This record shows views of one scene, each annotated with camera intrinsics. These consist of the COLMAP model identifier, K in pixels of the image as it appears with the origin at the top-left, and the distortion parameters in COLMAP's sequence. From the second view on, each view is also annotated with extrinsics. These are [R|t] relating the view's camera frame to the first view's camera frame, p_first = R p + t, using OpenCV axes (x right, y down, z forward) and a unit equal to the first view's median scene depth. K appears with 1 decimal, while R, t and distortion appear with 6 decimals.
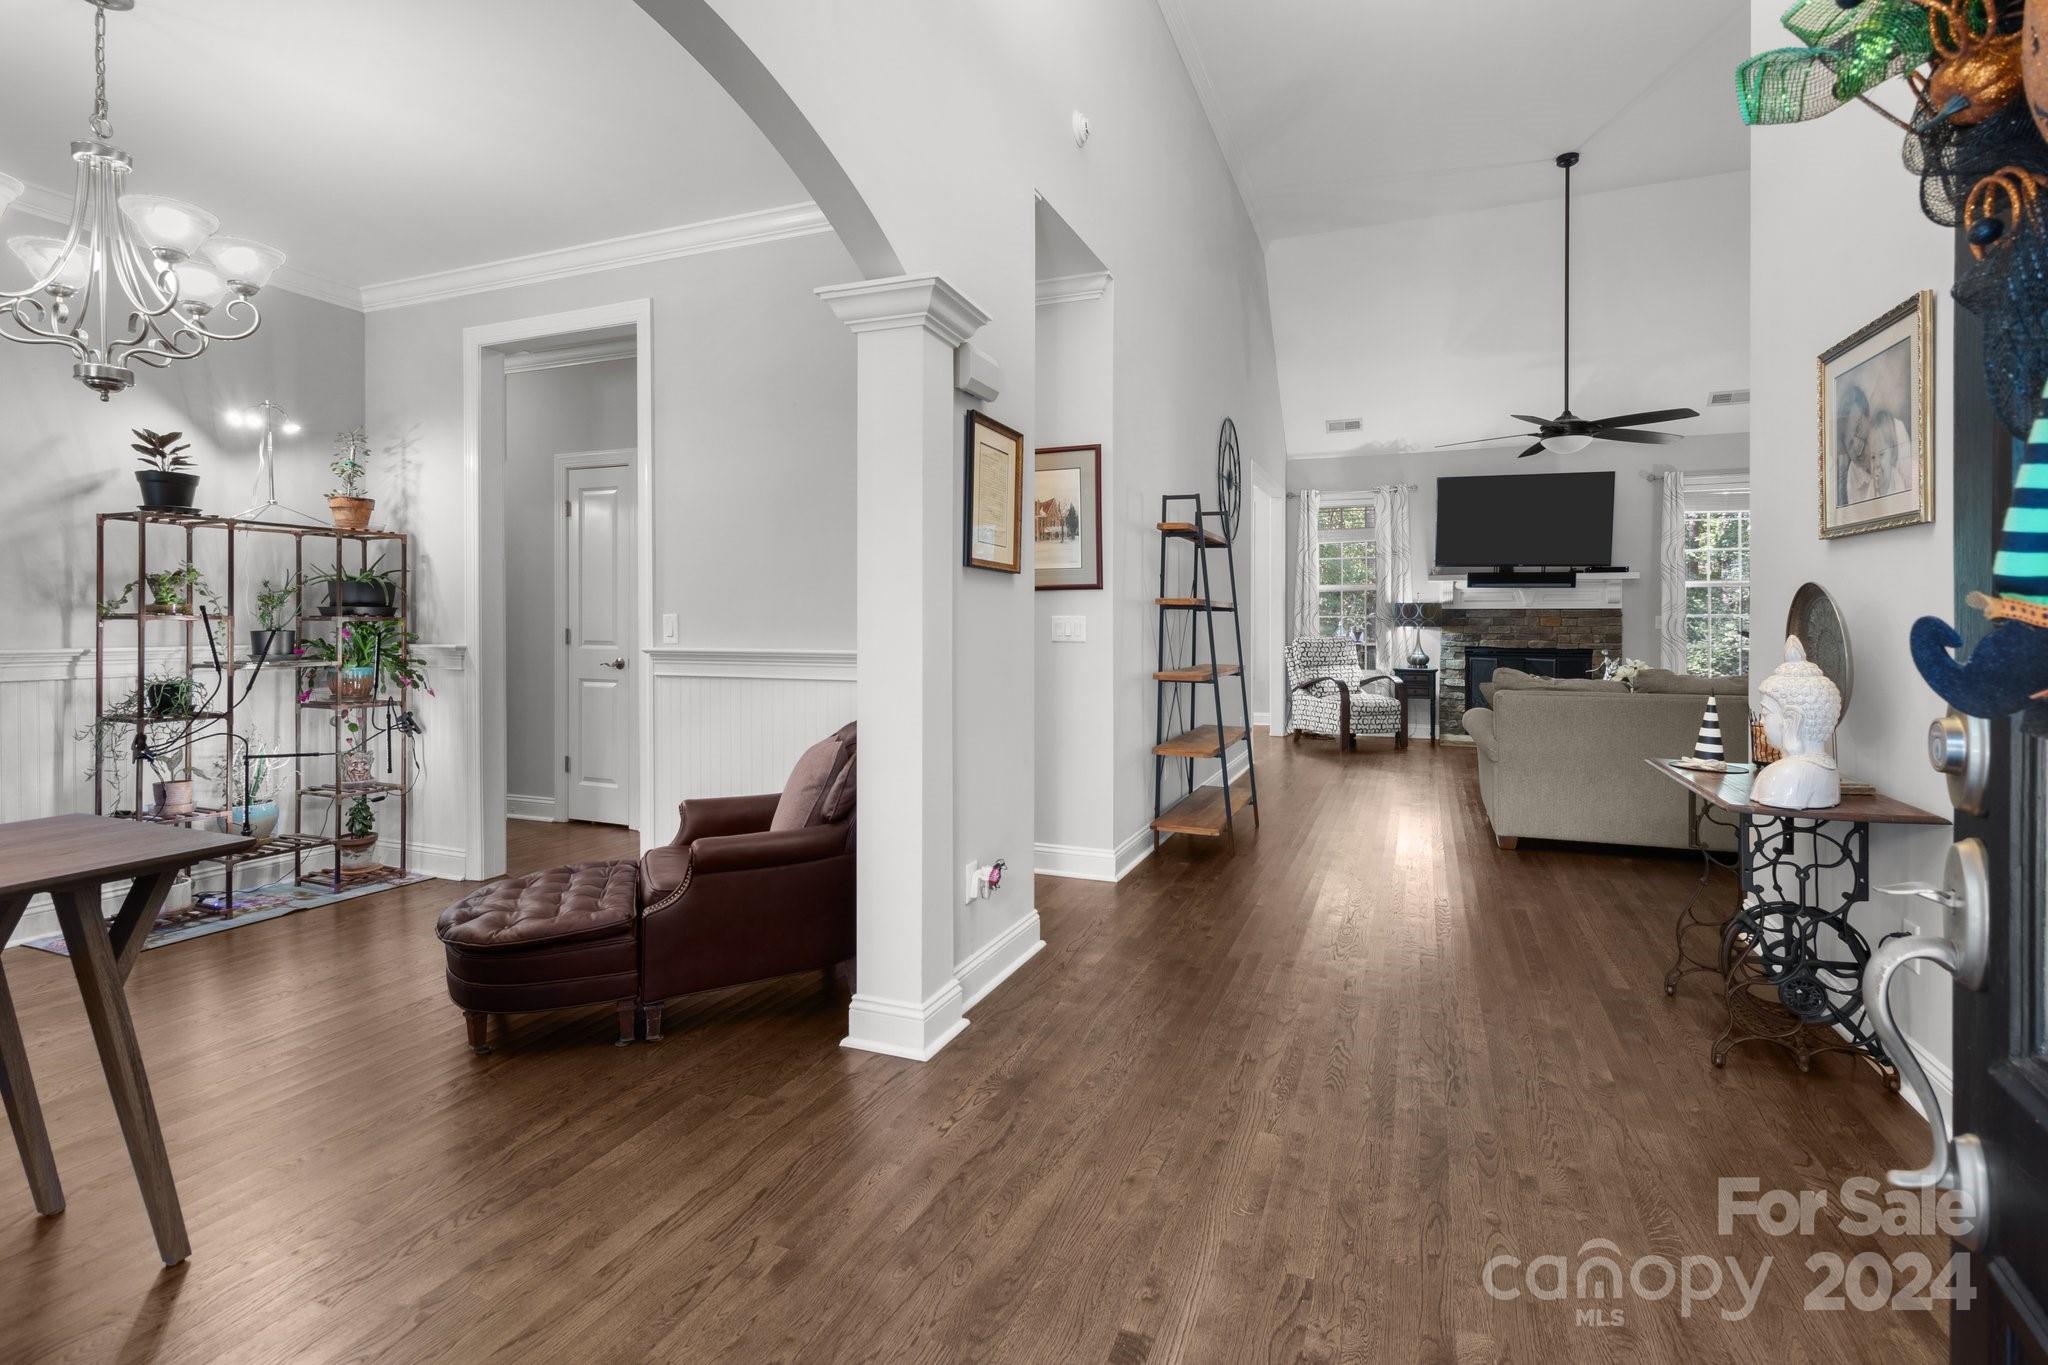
lens RADIAL K [[947.6, 0, 1046.0], [0, 947.6, 616.4], [0, 0, 1]] dist [-0.001845, 0.000176]
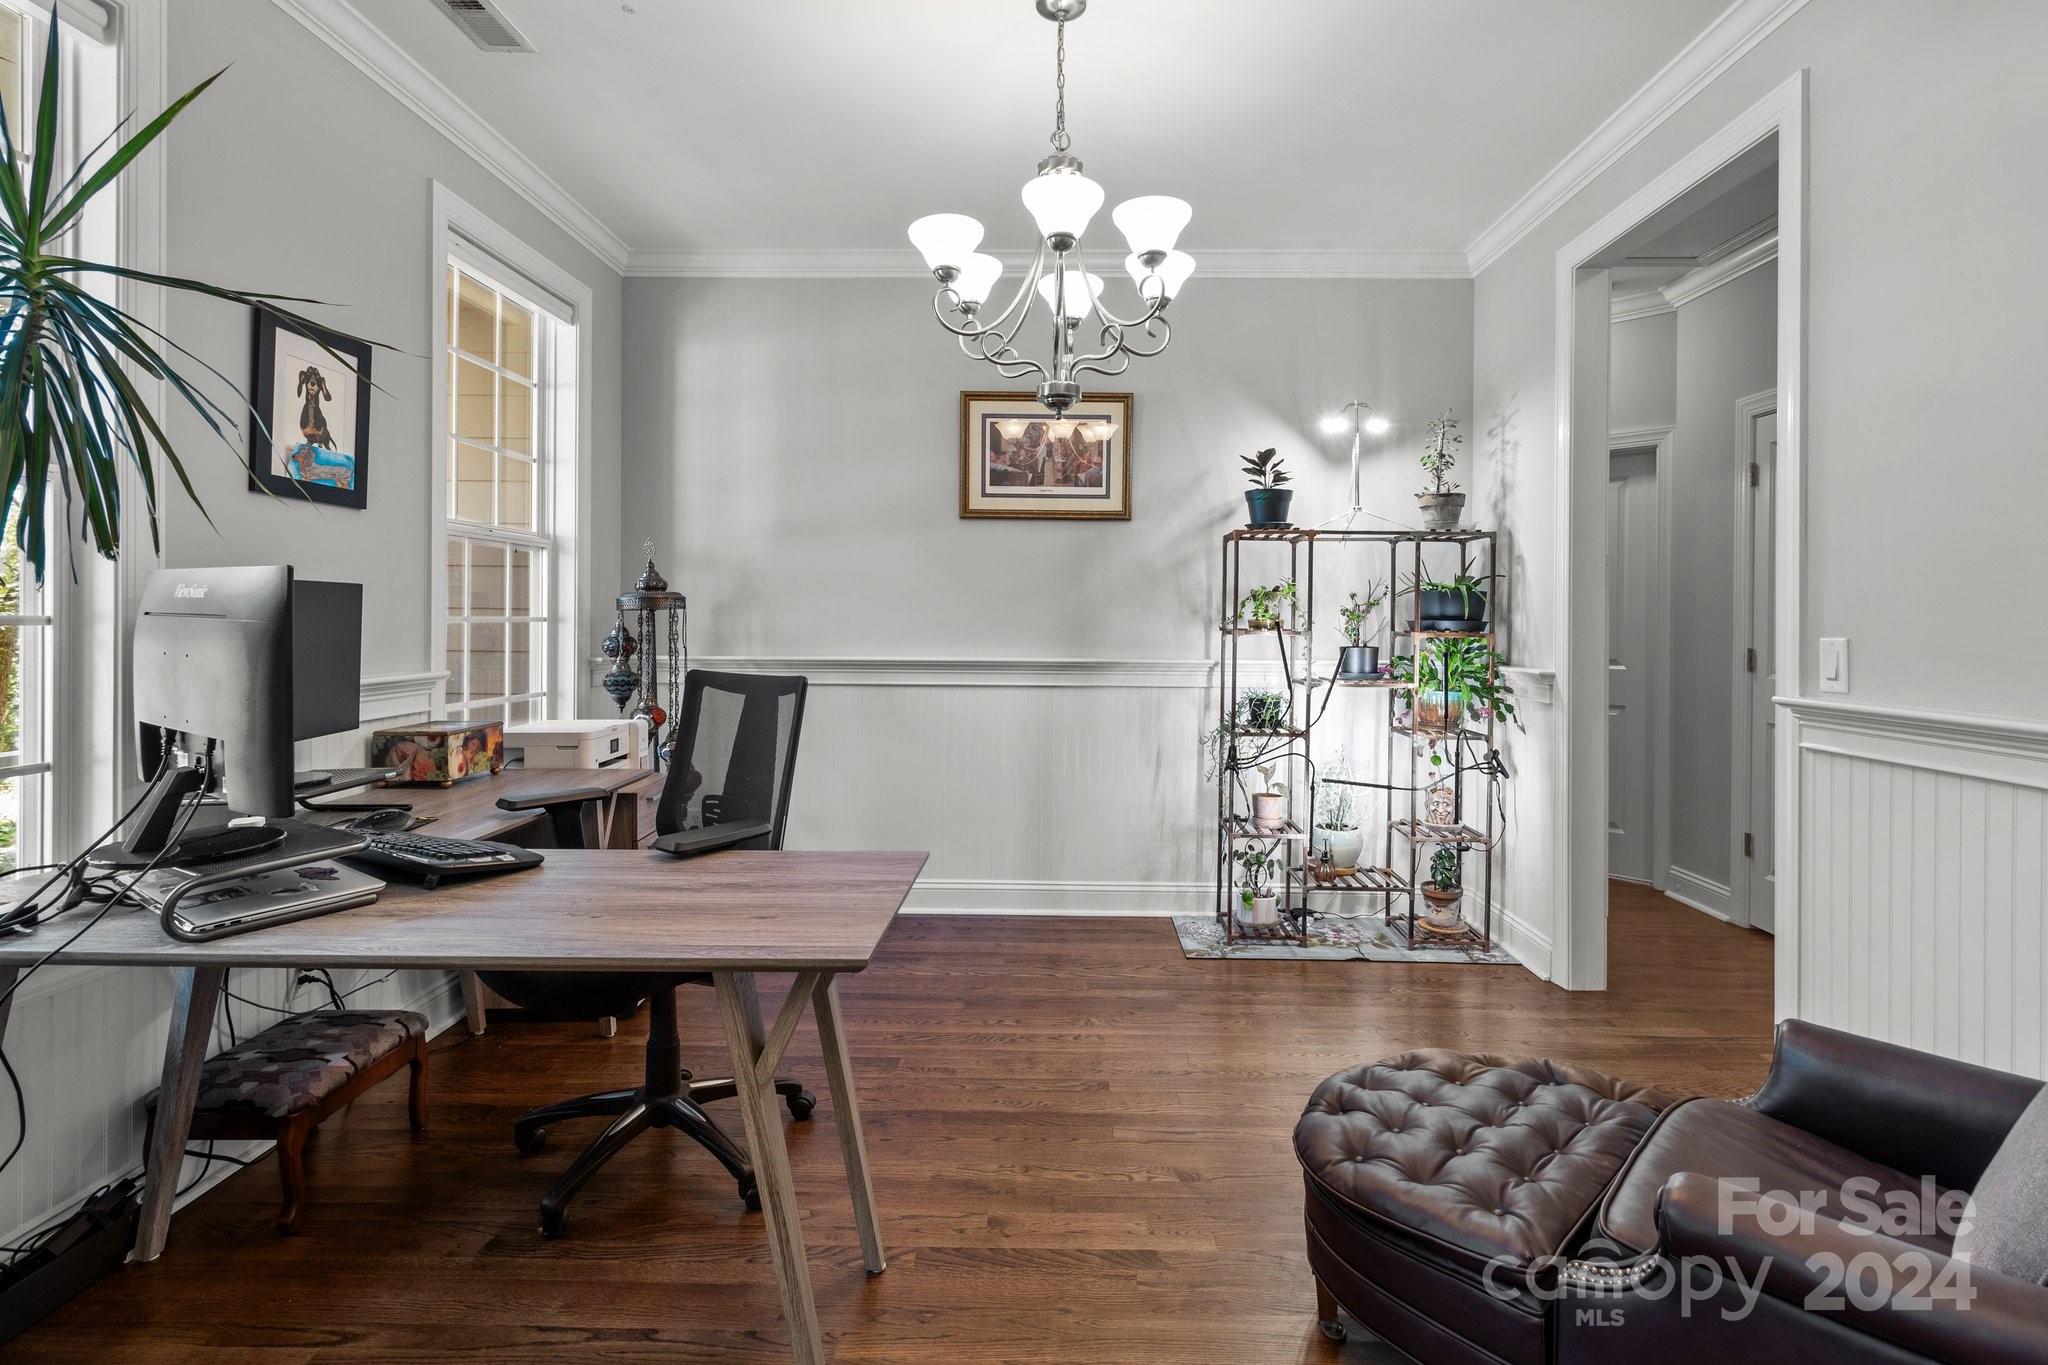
lens RADIAL K [[947.6, 0, 1062.8], [0, 947.6, 622.6], [0, 0, 1]] dist [-0.001845, 0.000176]
pose [[0.346622, 0.005539, -0.937988, -0.043159], [0.000125, 0.999982, 0.005951, -0.013861], [0.938005, -0.002180, 0.346616, 0.393899]]
